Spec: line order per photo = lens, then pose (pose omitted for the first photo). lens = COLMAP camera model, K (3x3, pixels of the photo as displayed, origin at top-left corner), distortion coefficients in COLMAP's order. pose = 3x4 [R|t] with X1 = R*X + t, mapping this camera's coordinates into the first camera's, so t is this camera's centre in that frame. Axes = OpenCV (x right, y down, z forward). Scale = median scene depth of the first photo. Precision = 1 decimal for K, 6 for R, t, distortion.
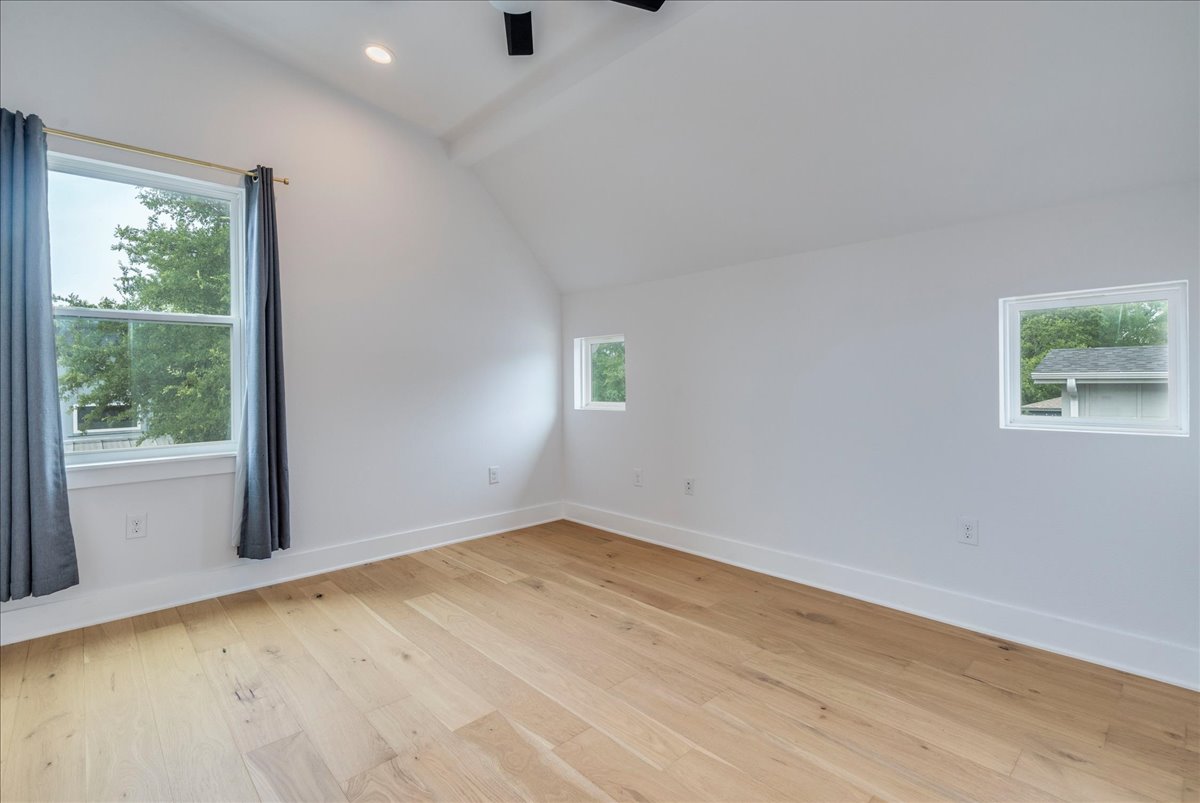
lens RADIAL K [[566.0, 0, 614.5], [0, 566.0, 404.8], [0, 0, 1]] dist [-0.005312, -0.000113]
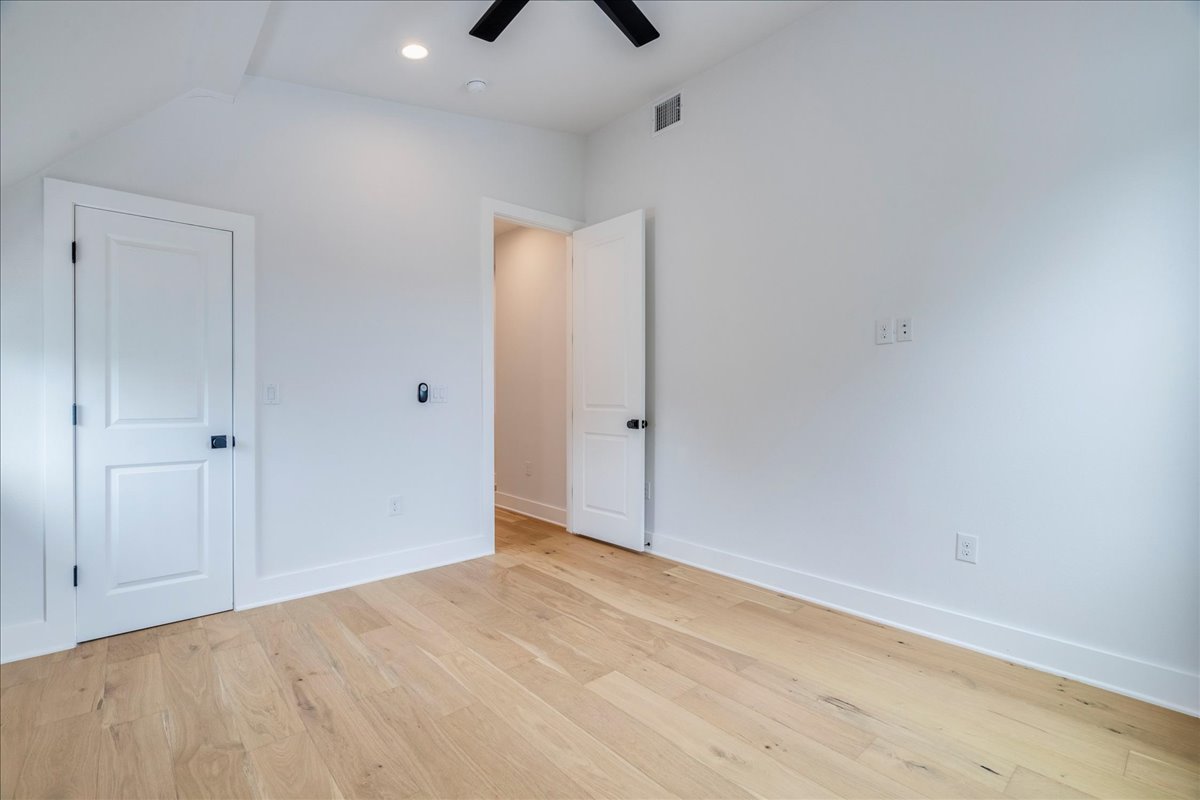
lens RADIAL K [[566.0, 0, 614.5], [0, 566.0, 403.3], [0, 0, 1]] dist [-0.005312, -0.000113]
pose [[-0.999361, 0.011996, 0.033659, -0.312931], [0.014010, 0.998085, 0.060256, -0.085730], [-0.032872, 0.060689, -0.997615, 2.073595]]
